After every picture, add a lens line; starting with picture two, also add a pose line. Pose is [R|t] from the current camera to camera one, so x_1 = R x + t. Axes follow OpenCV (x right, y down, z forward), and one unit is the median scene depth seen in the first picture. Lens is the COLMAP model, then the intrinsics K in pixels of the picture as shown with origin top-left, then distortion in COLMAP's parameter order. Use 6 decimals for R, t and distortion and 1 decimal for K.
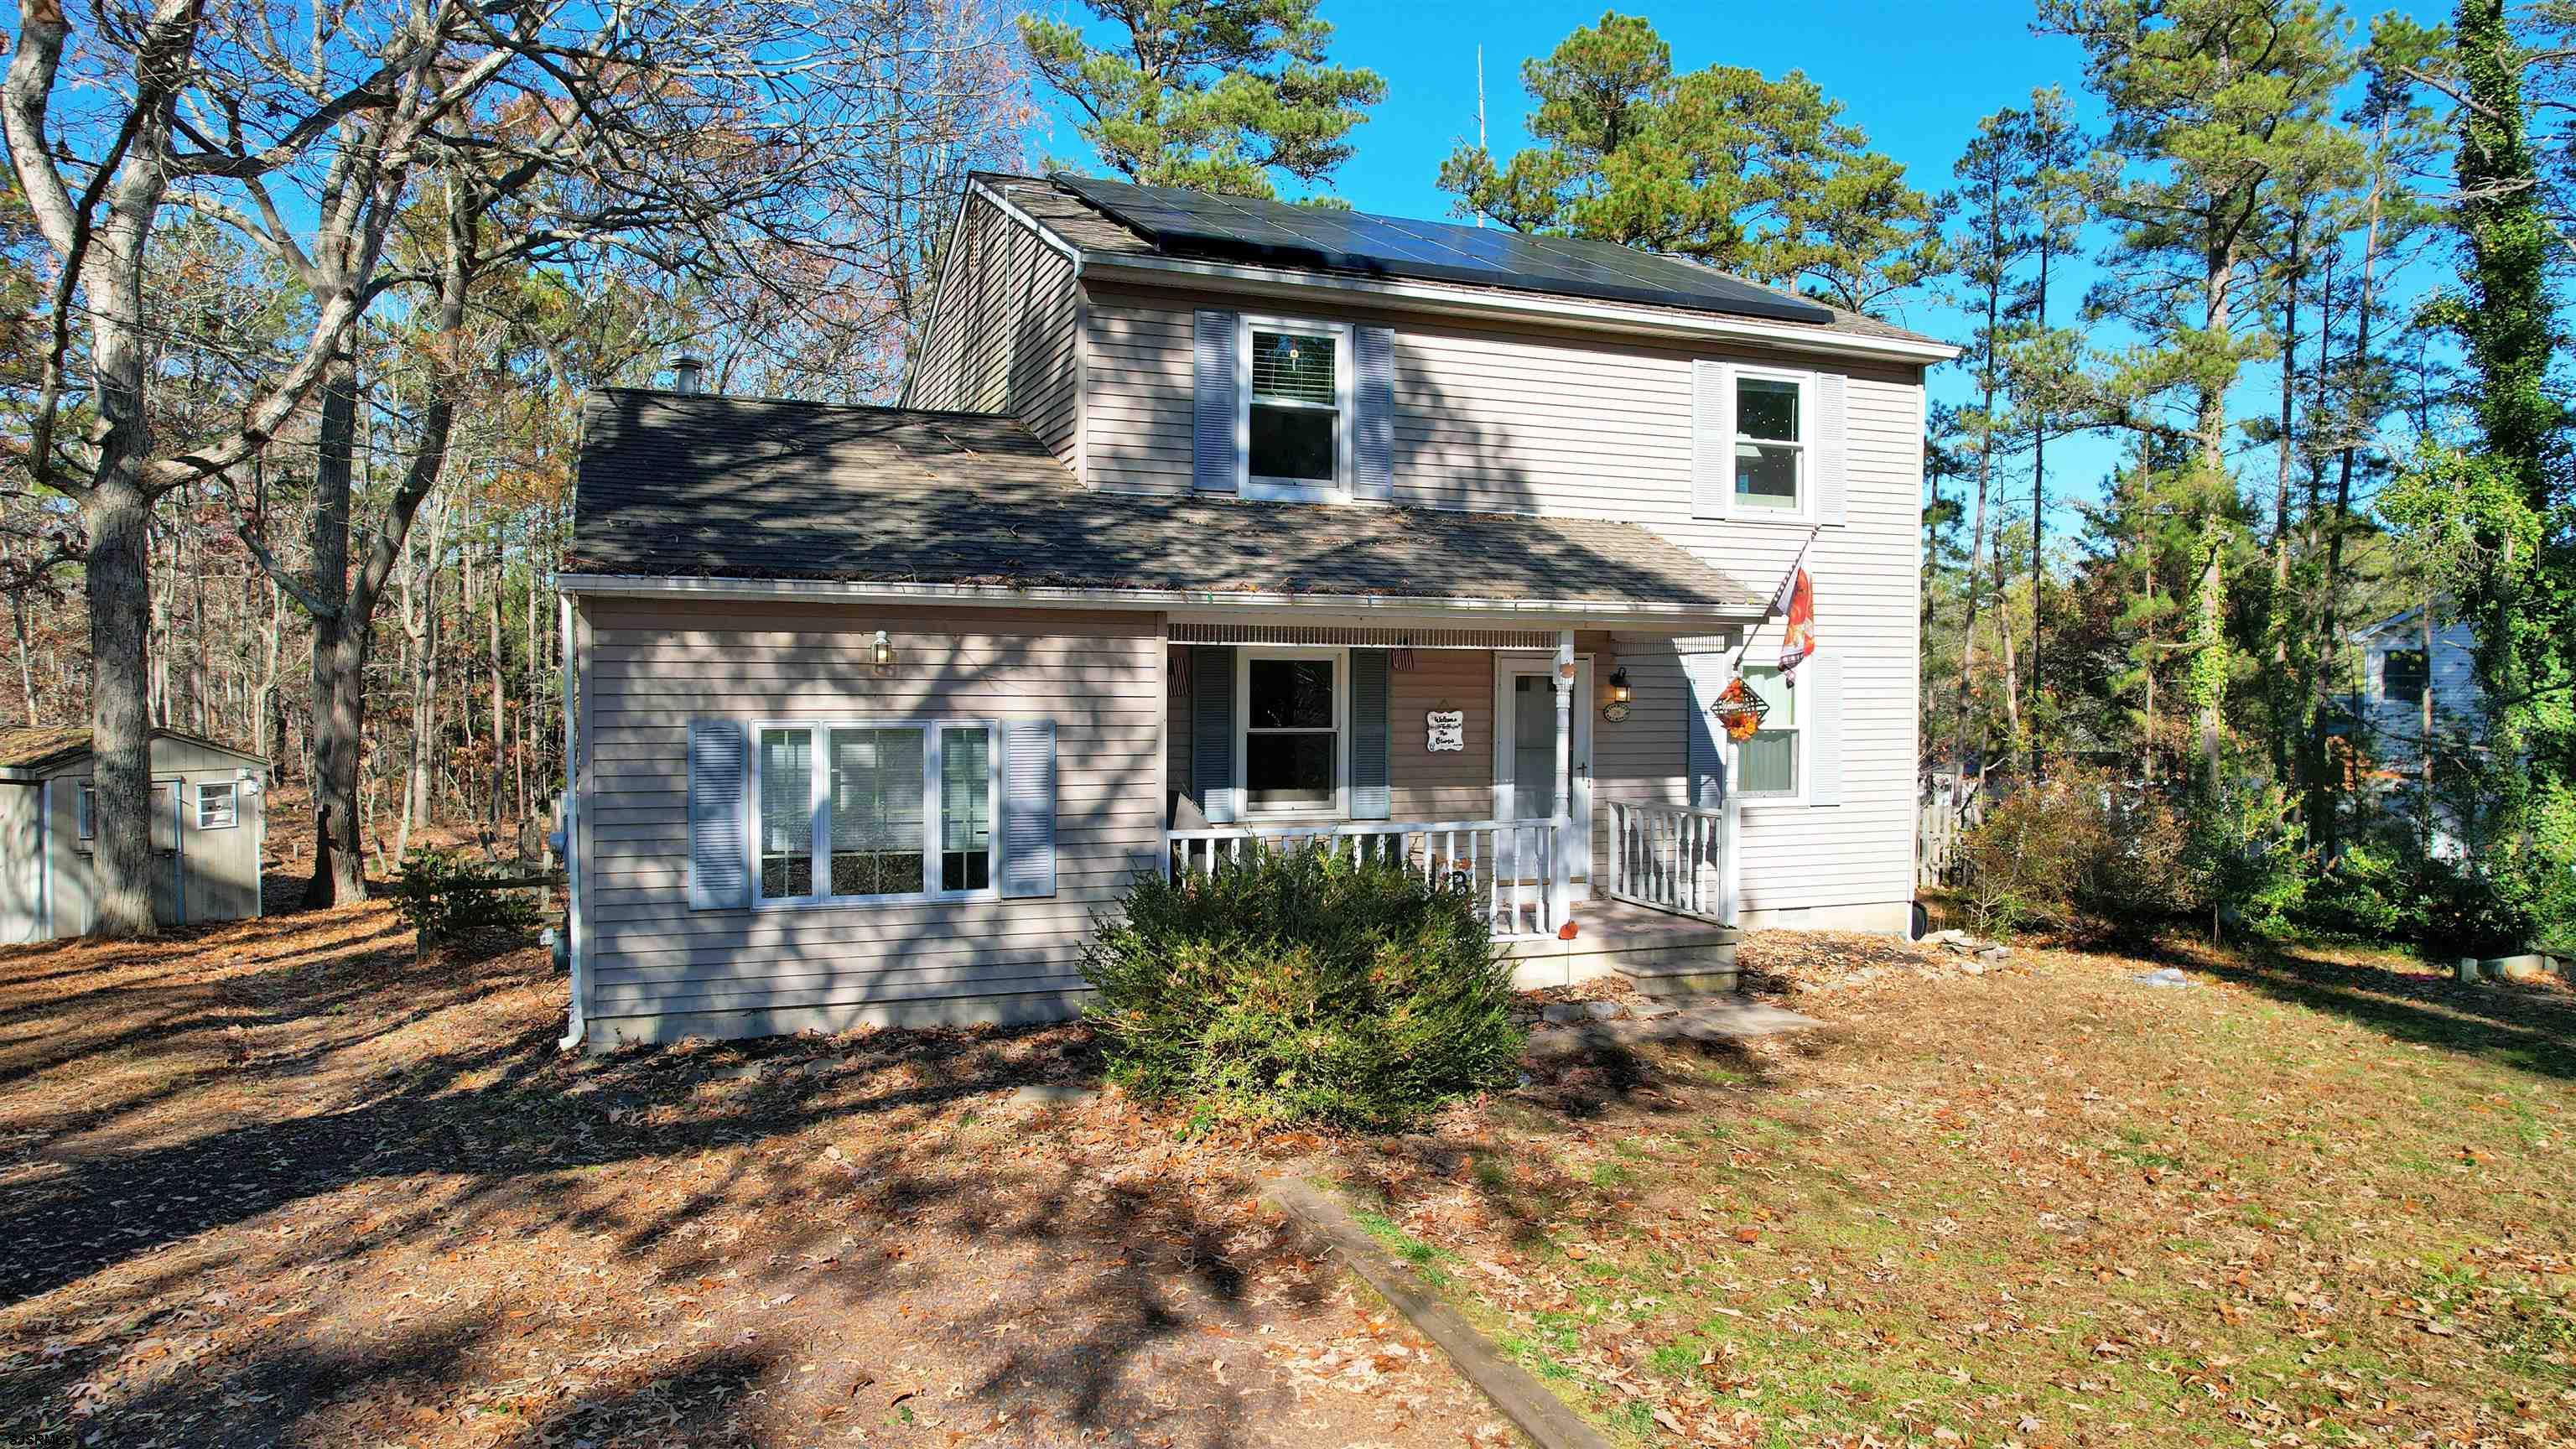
lens RADIAL K [[1639.6, 0, 1330.7], [0, 1639.6, 731.6], [0, 0, 1]] dist [-0.039120, 0.007071]
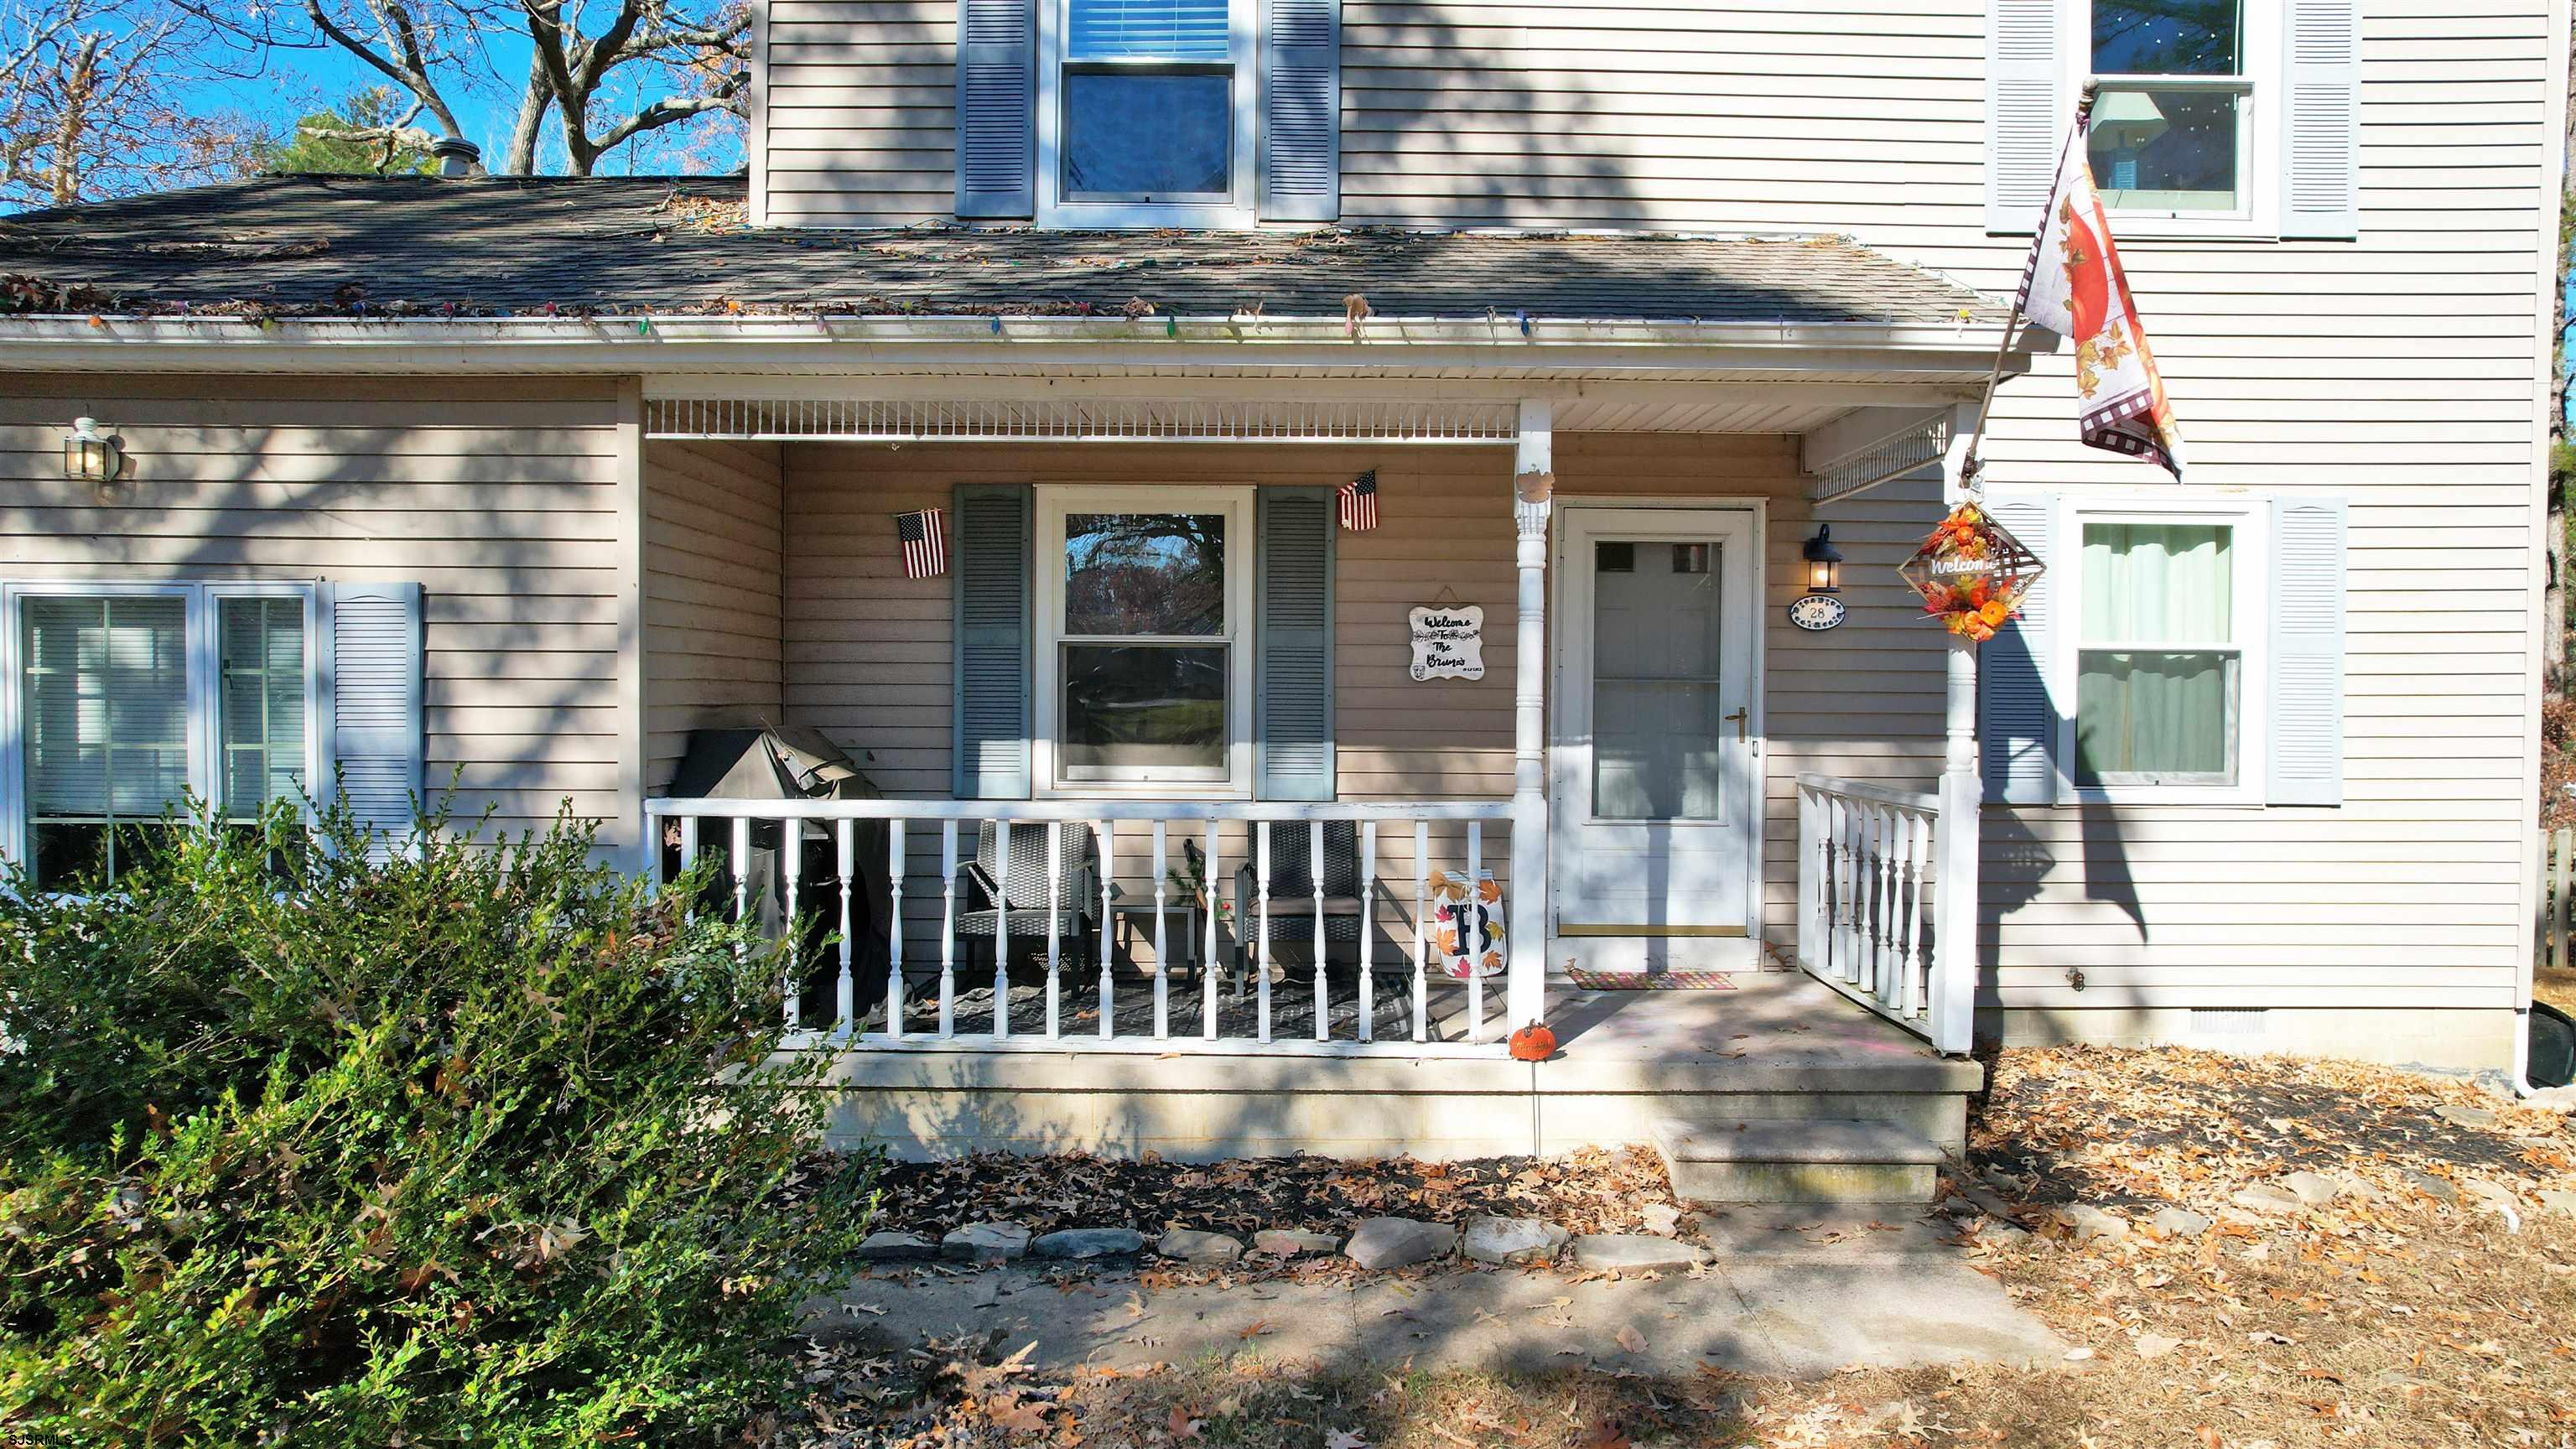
lens RADIAL K [[1639.6, 0, 1306.6], [0, 1639.6, 735.0], [0, 0, 1]] dist [-0.039120, 0.007071]
pose [[0.927207, 0.013852, -0.374293, 0.241085], [-0.012498, 0.999904, 0.006045, 0.028790], [0.374340, -0.000927, 0.927291, 0.504814]]
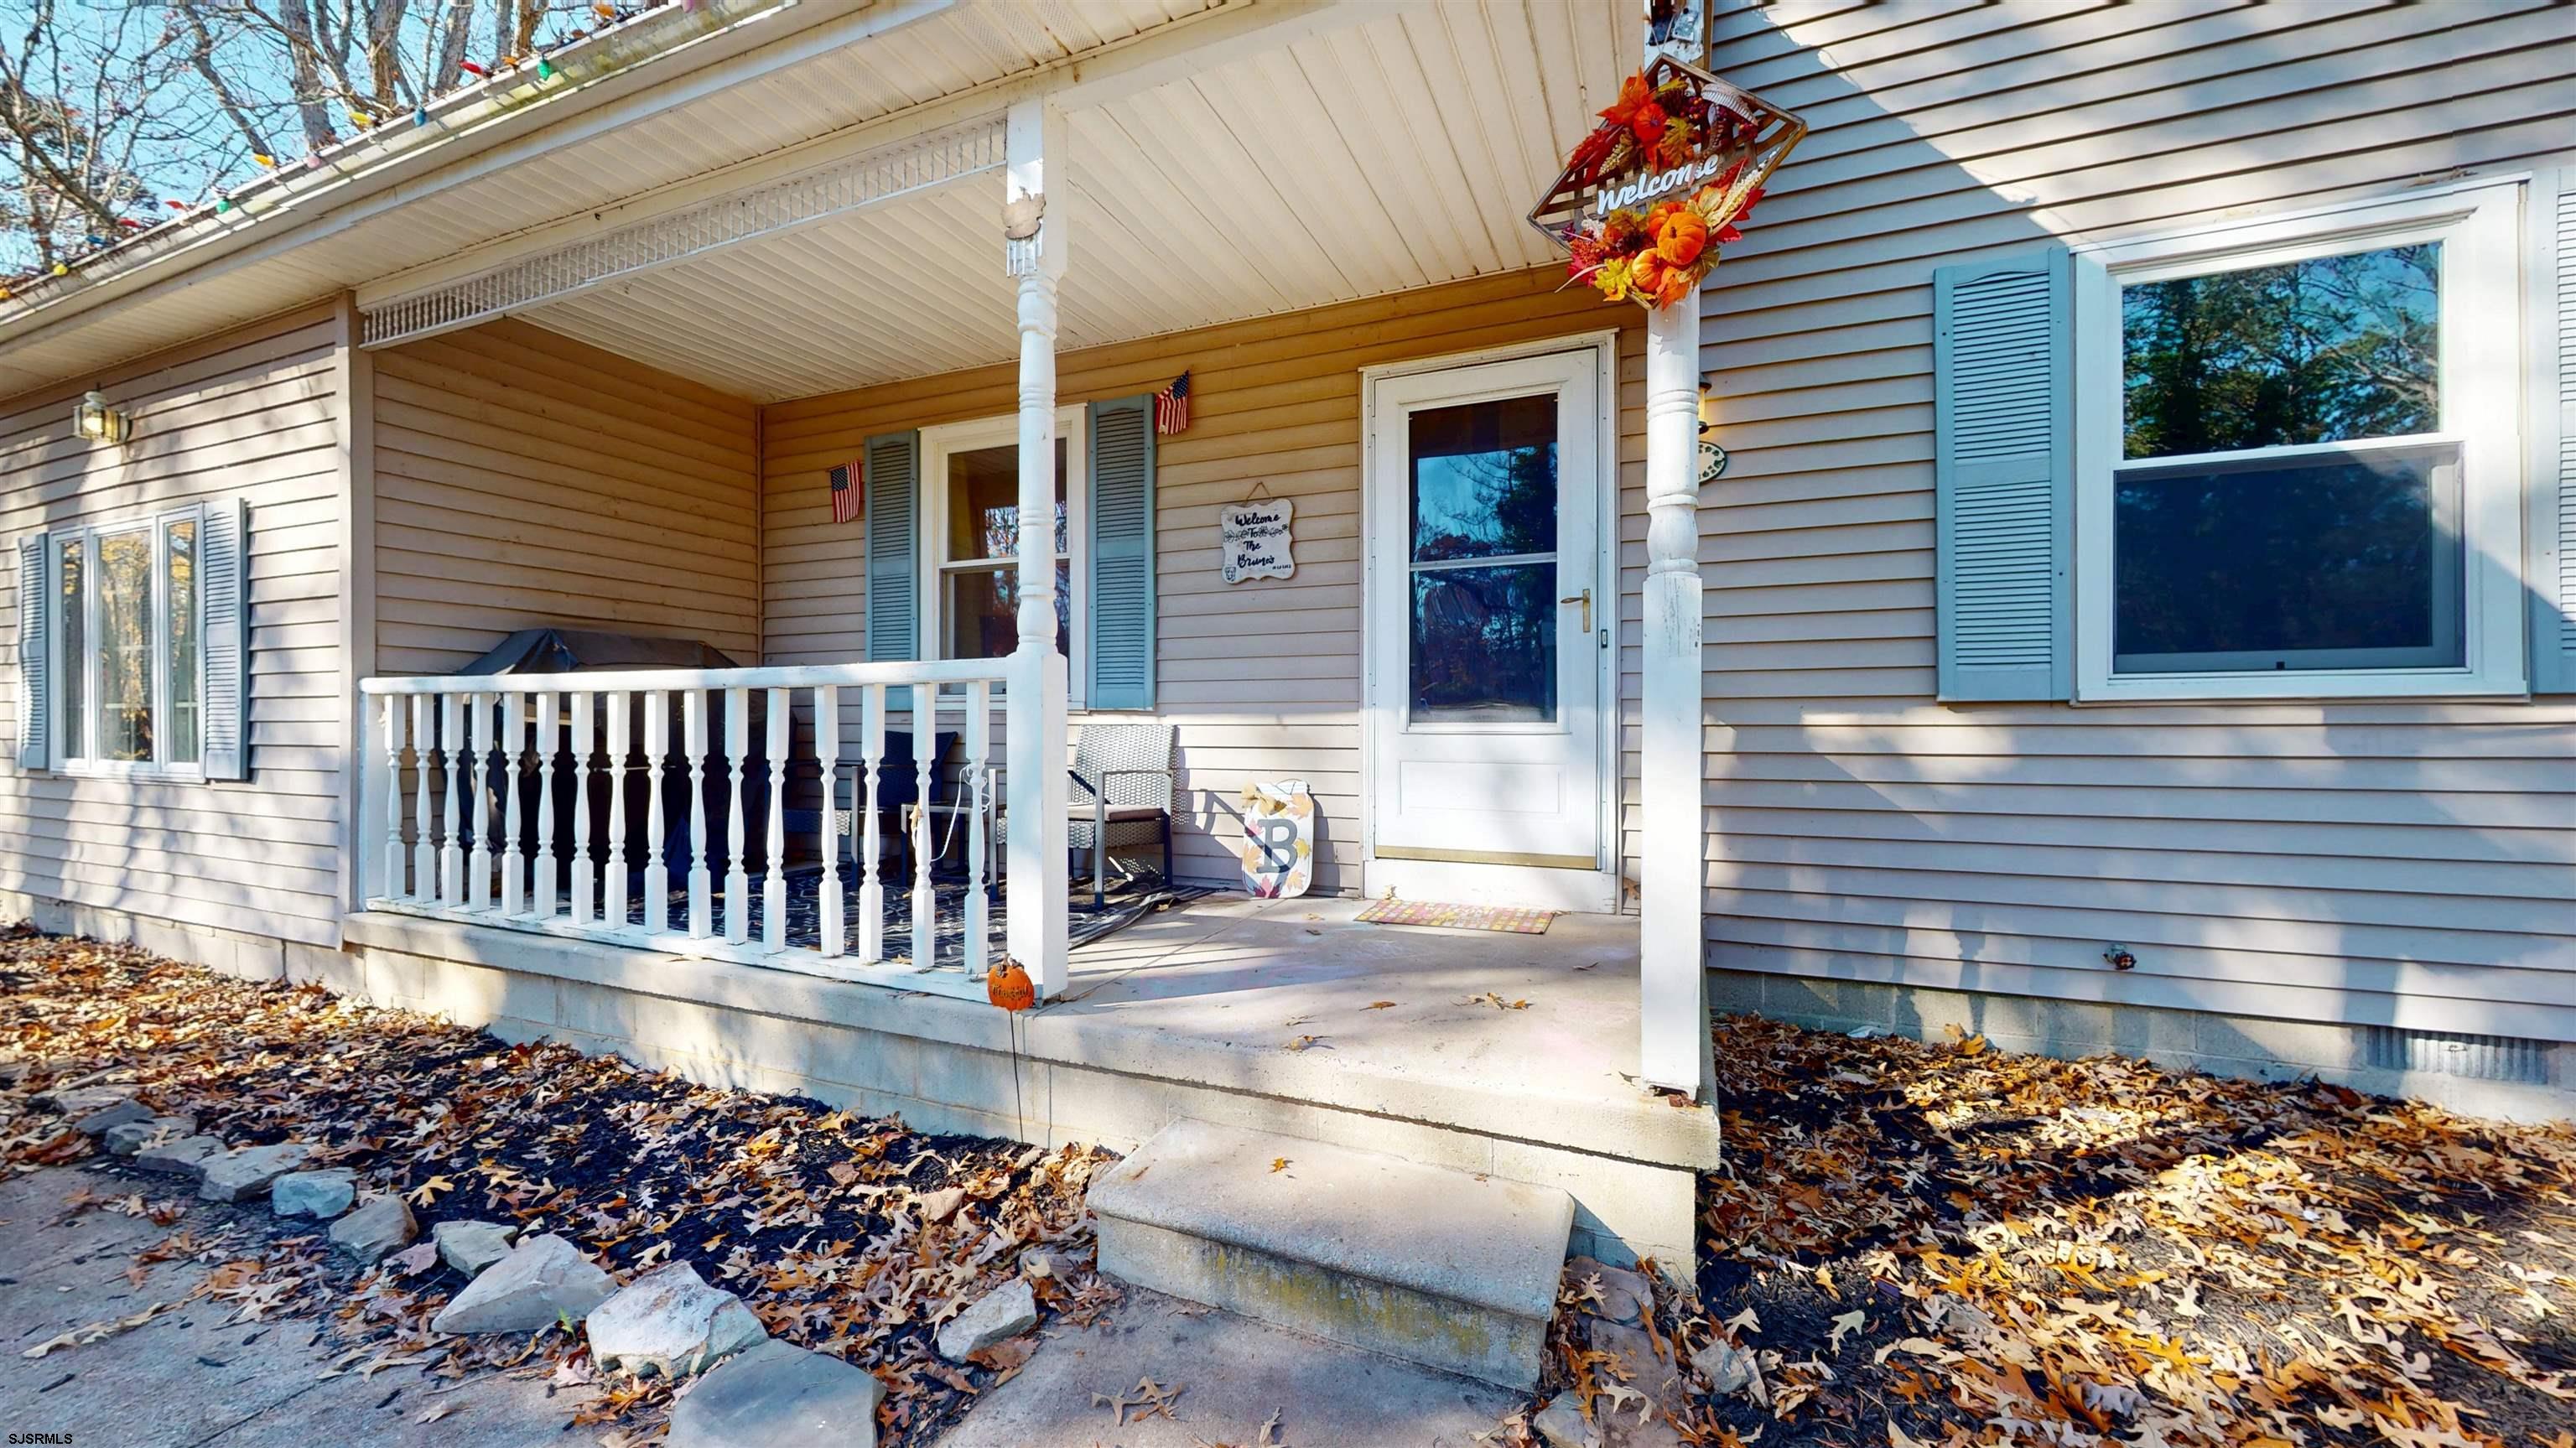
lens RADIAL K [[944.0, 0, 1265.4], [0, 944.0, 720.3], [0, 0, 1]] dist [-0.000705, 0.000152]
pose [[0.698221, -0.001555, -0.715880, 0.297735], [-0.012236, 0.999826, -0.014106, 0.063191], [0.715777, 0.018609, 0.698081, 0.835367]]
